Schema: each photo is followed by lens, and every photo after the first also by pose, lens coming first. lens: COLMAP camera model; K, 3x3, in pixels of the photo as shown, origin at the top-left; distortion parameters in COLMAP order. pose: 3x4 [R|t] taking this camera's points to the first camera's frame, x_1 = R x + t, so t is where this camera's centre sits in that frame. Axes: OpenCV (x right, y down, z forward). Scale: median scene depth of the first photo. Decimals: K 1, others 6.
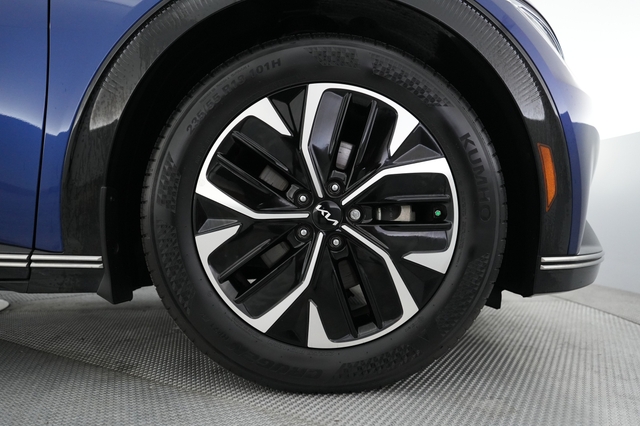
lens RADIAL K [[463.3, 0, 322.8], [0, 463.3, 213.4], [0, 0, 1]] dist [0.002431, 0.000381]
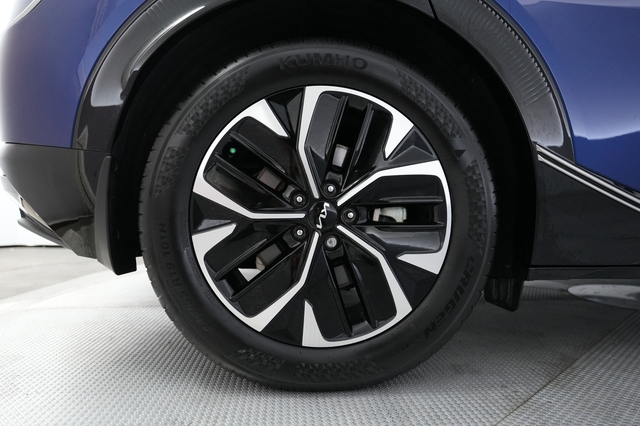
lens RADIAL K [[385.5, 0, 318.3], [0, 385.5, 212.9], [0, 0, 1]] dist [-0.005746, -0.000669]
pose [[0.999955, 0.009315, -0.001717, 0.000790], [-0.009316, 0.999956, -0.000667, -0.001673], [0.001710, 0.000683, 0.999998, 0.156147]]
